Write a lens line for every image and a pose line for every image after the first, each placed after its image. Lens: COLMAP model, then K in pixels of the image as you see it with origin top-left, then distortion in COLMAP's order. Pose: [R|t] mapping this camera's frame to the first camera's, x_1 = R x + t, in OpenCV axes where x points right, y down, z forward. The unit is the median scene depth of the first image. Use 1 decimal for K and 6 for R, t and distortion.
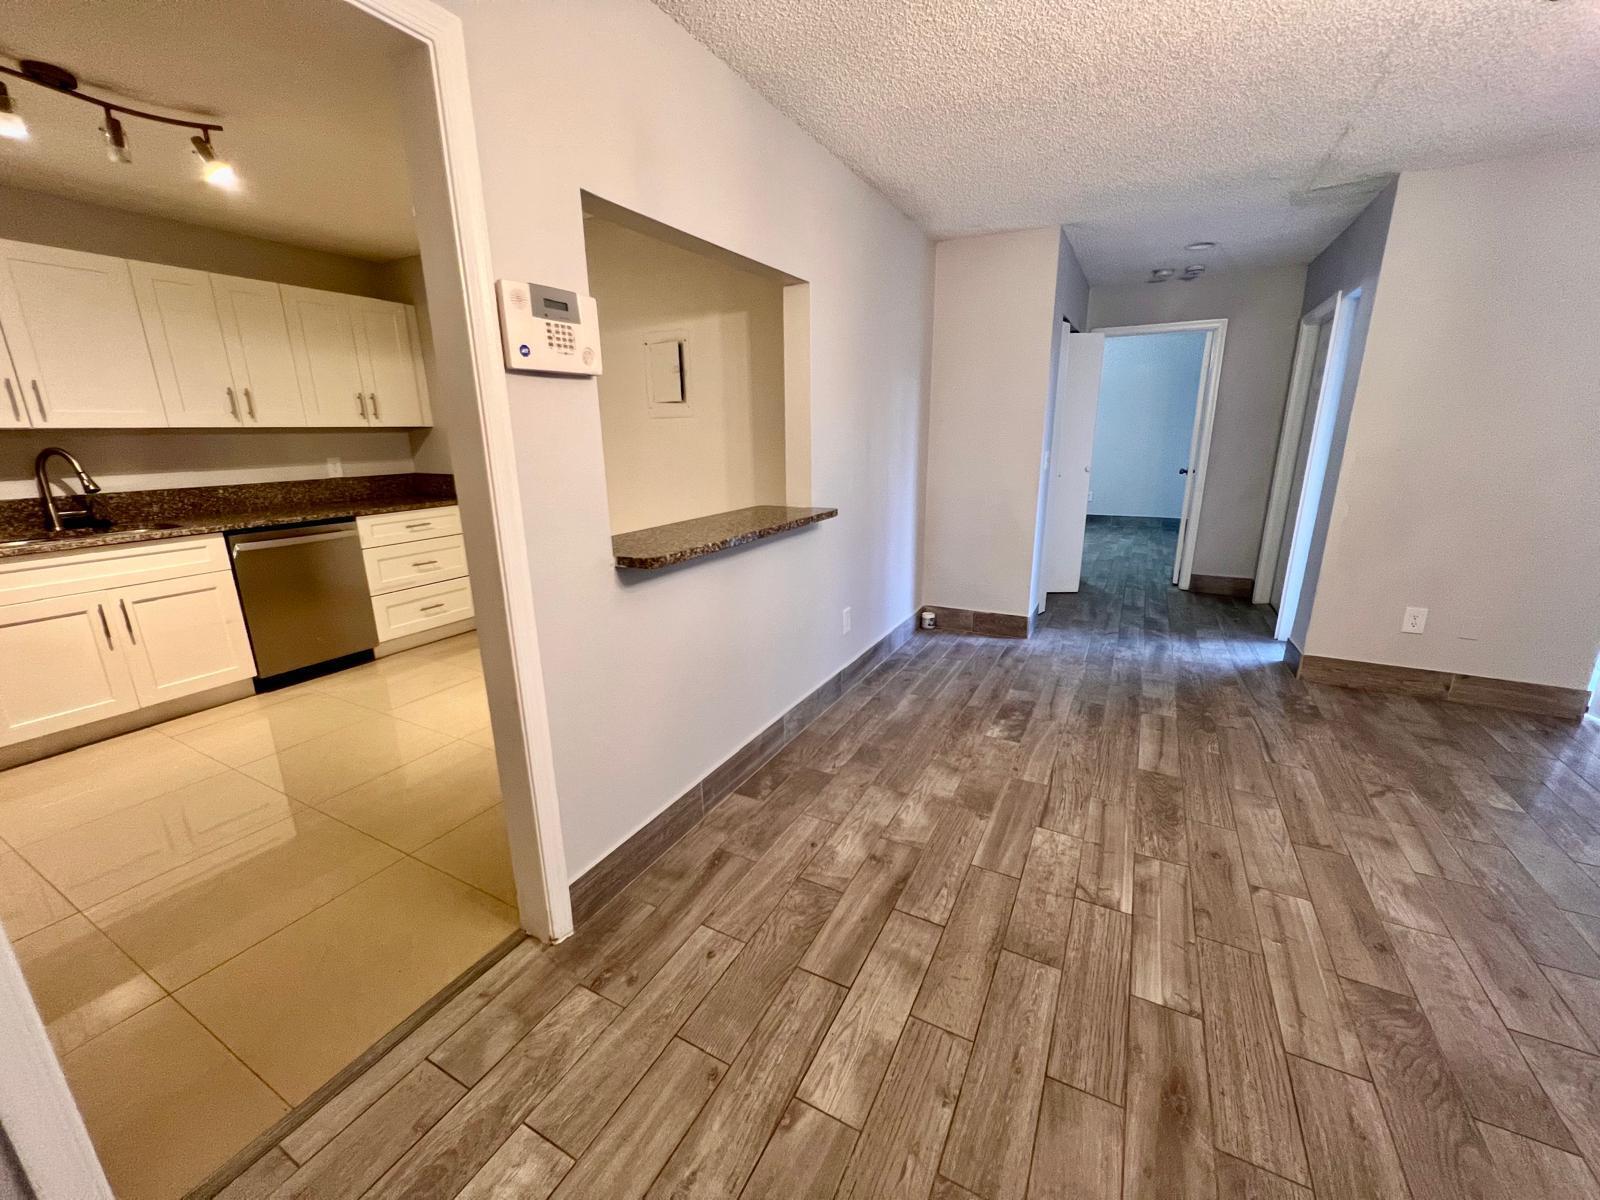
lens RADIAL K [[638.7, 0, 795.9], [0, 638.7, 597.6], [0, 0, 1]] dist [0.000730, -0.000695]
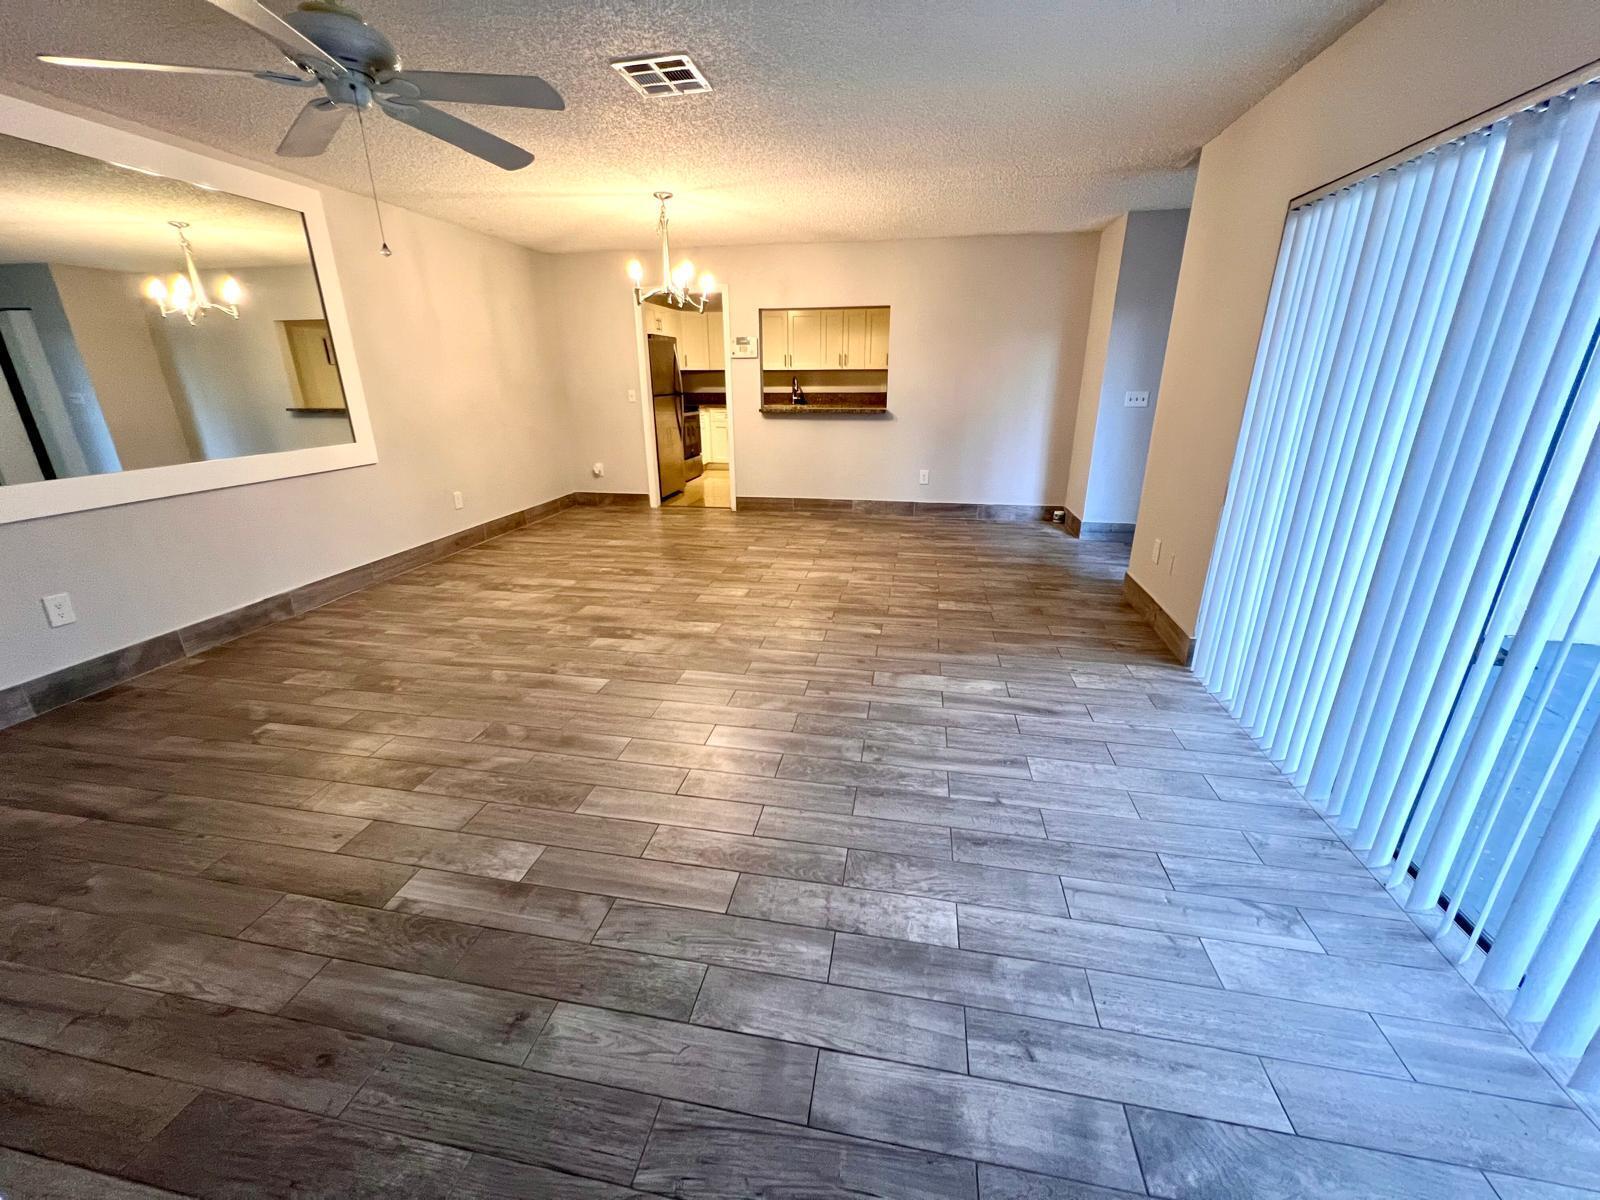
lens RADIAL K [[639.5, 0, 795.1], [0, 639.5, 599.7], [0, 0, 1]] dist [-0.000601, -0.000295]
pose [[0.305202, 0.327788, -0.894095, 2.434740], [-0.243027, 0.934613, 0.259685, -0.031856], [0.920755, 0.138033, 0.364908, 0.021825]]
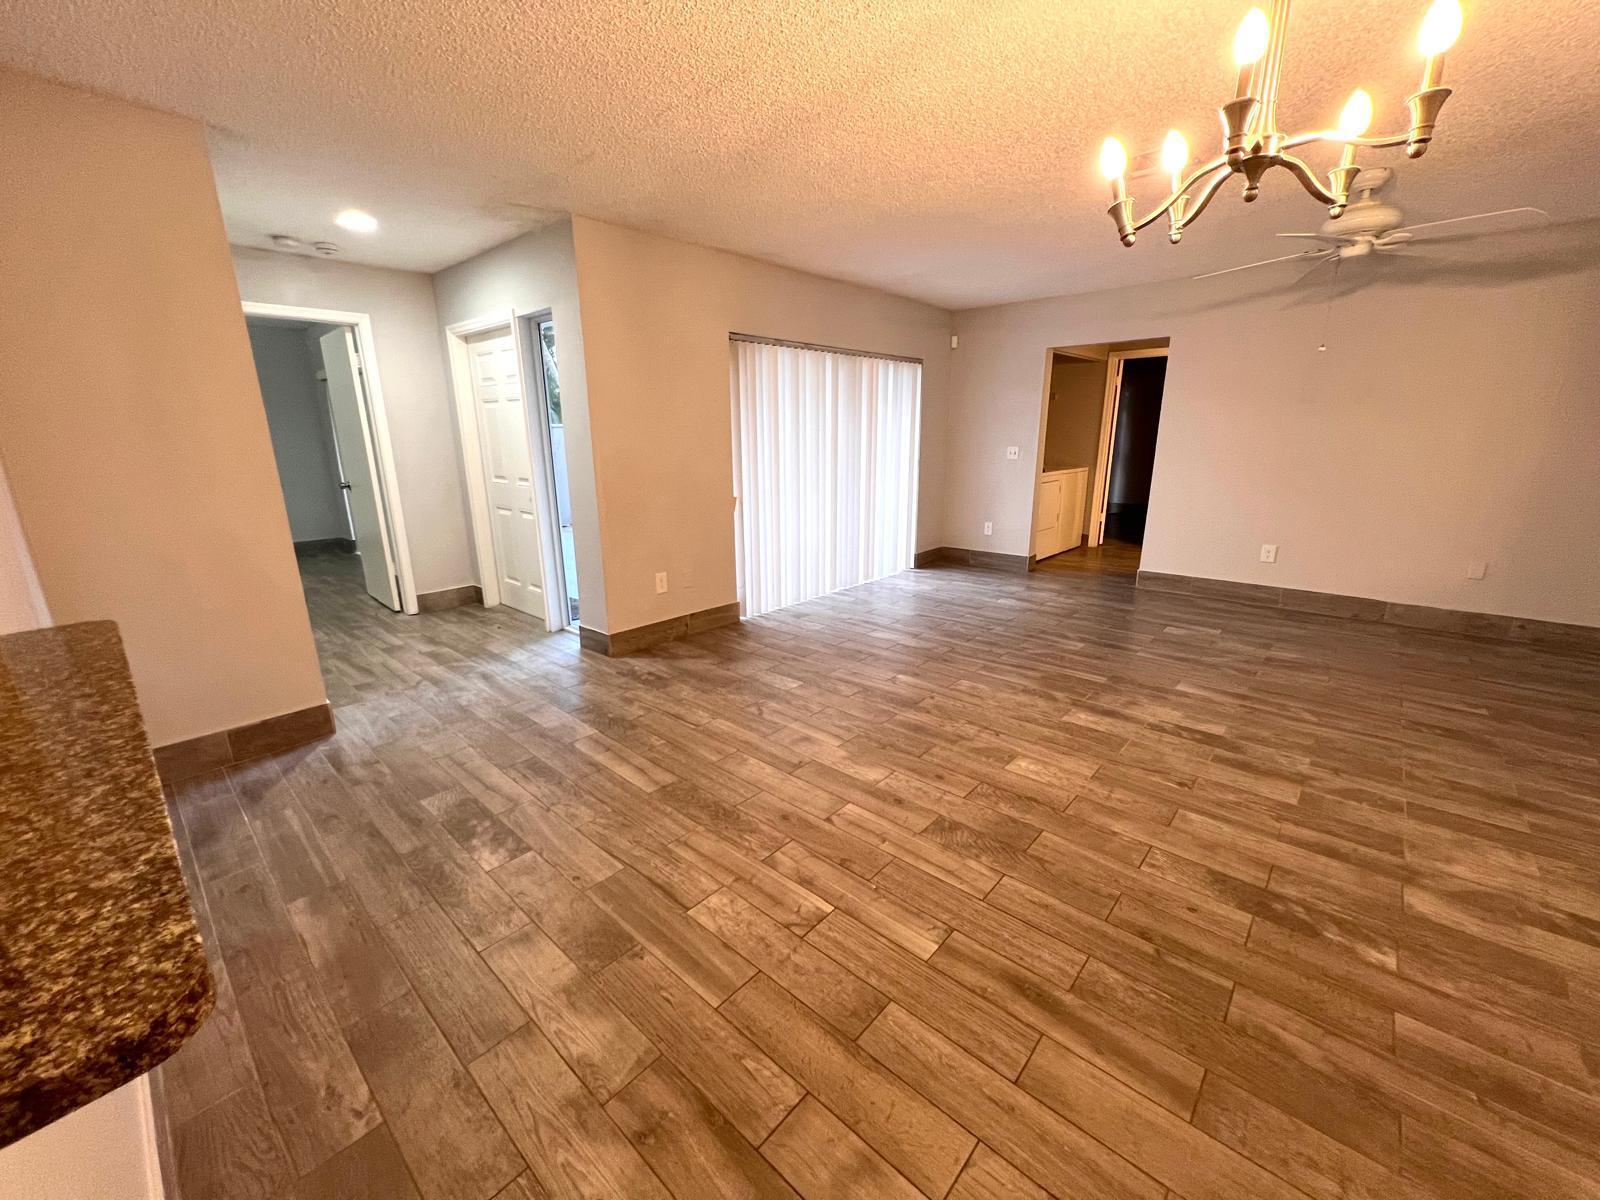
lens RADIAL K [[639.5, 0, 795.1], [0, 639.5, 599.7], [0, 0, 1]] dist [-0.000601, -0.000295]
pose [[0.240367, -0.240592, 0.940393, -0.252504], [0.252522, 0.950938, 0.178745, -0.129326], [-0.937260, 0.194506, 0.289329, 0.512142]]
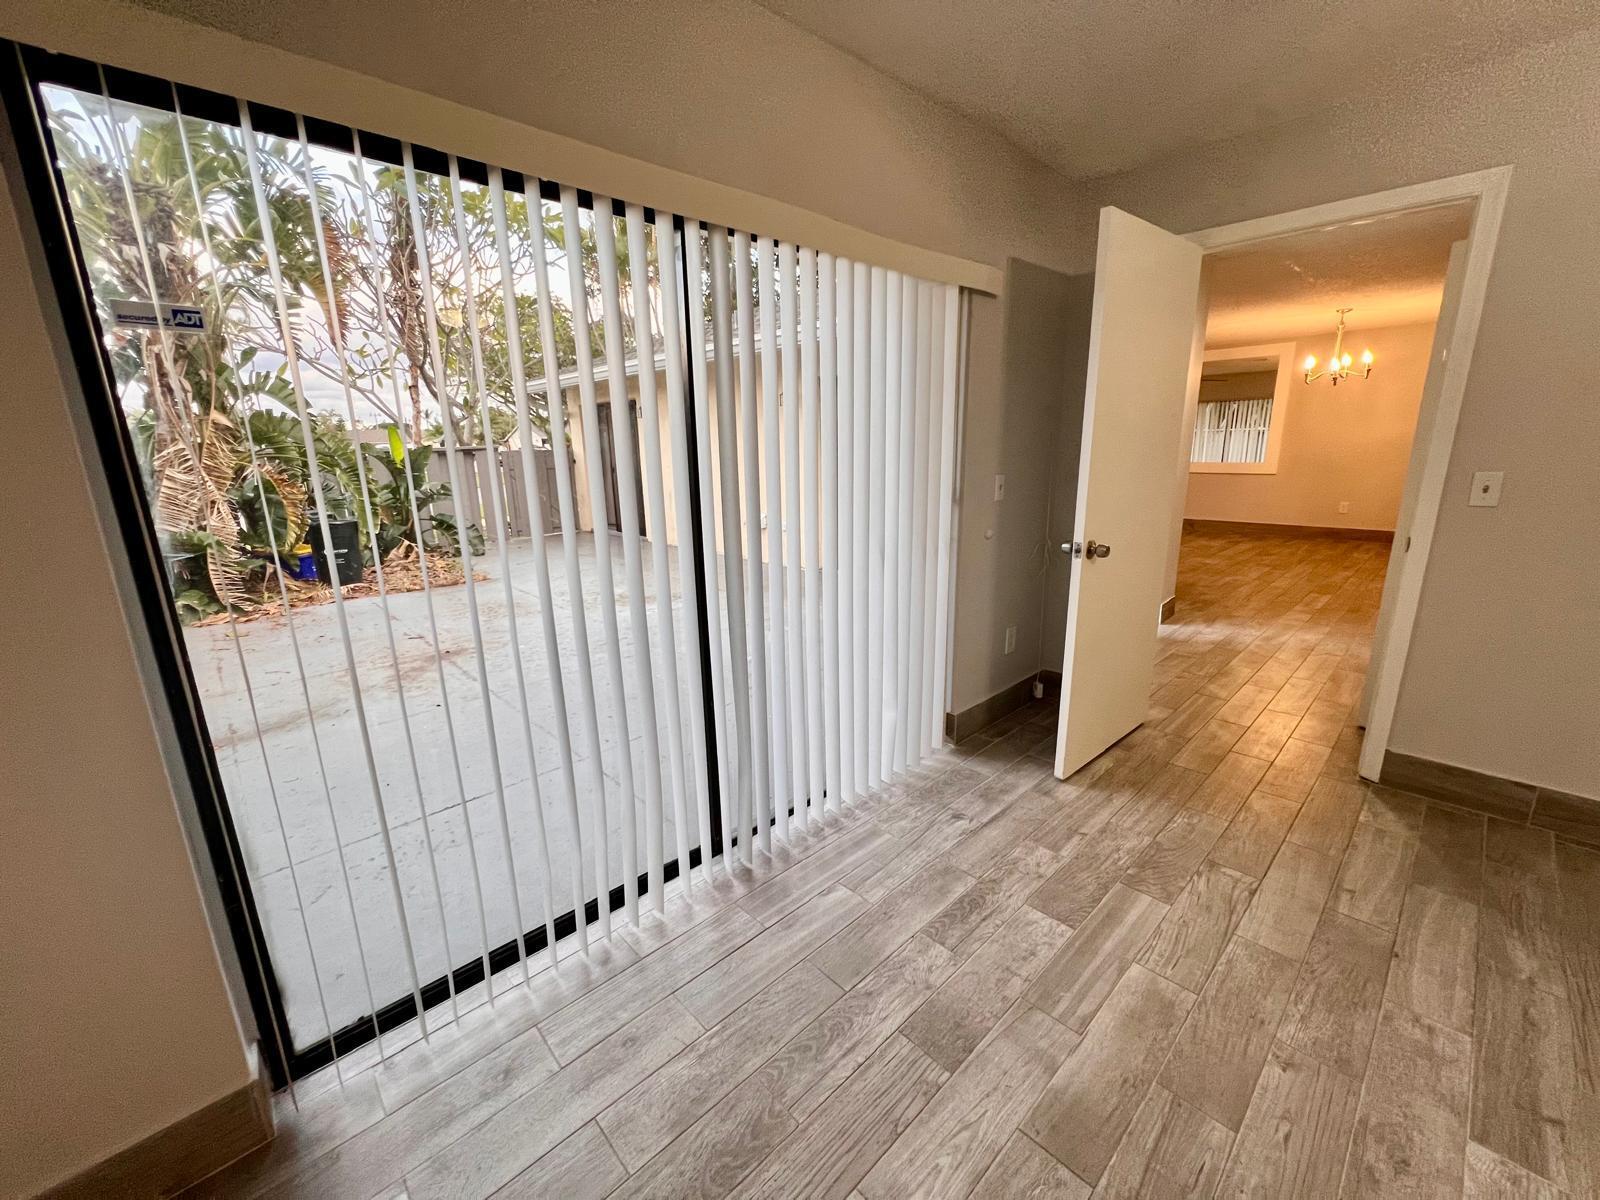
lens RADIAL K [[639.5, 0, 795.1], [0, 639.5, 599.7], [0, 0, 1]] dist [-0.000601, -0.000295]
pose [[-0.946471, -0.043656, 0.319823, 1.643387], [0.115366, 0.879618, 0.461478, -0.935601], [-0.301469, 0.473672, -0.827497, 3.495097]]
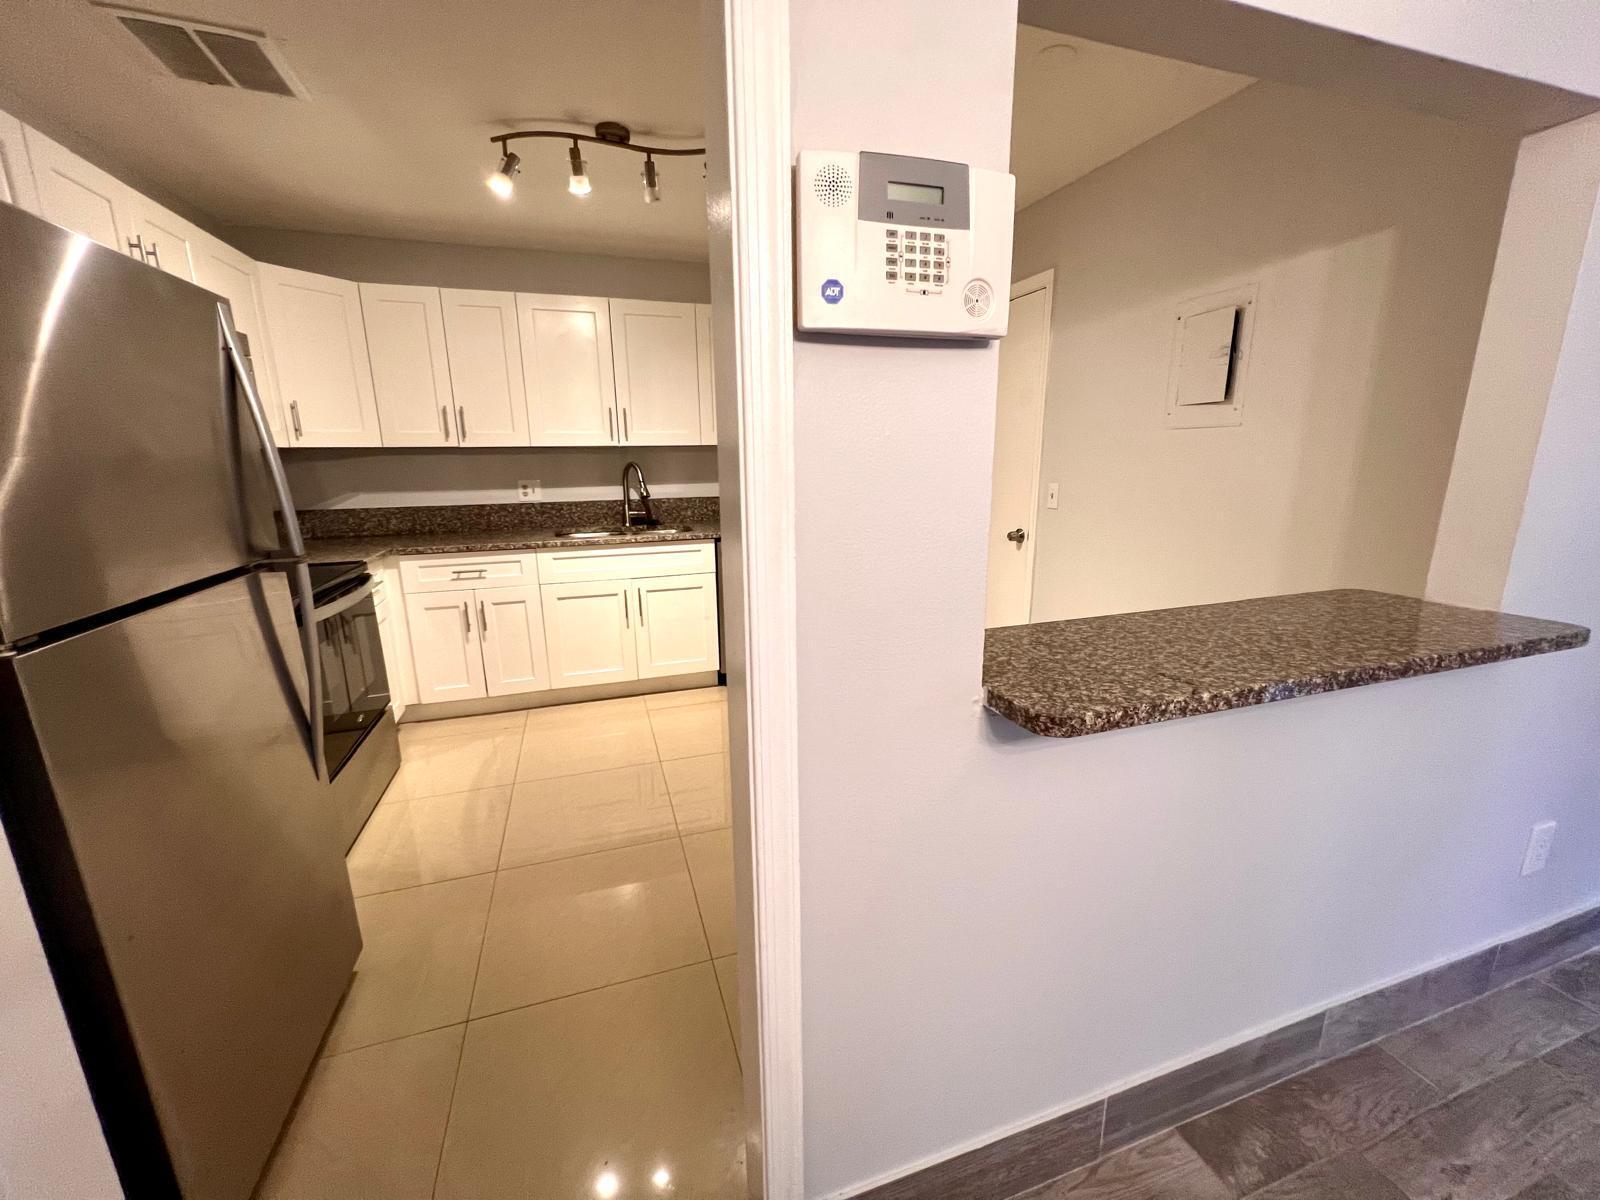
lens RADIAL K [[639.5, 0, 795.1], [0, 639.5, 599.7], [0, 0, 1]] dist [-0.000601, -0.000295]
pose [[0.723452, 0.158735, -0.671879, -0.041153], [-0.172840, 0.983859, 0.046336, -0.098560], [0.668389, 0.082606, 0.739210, 0.372628]]
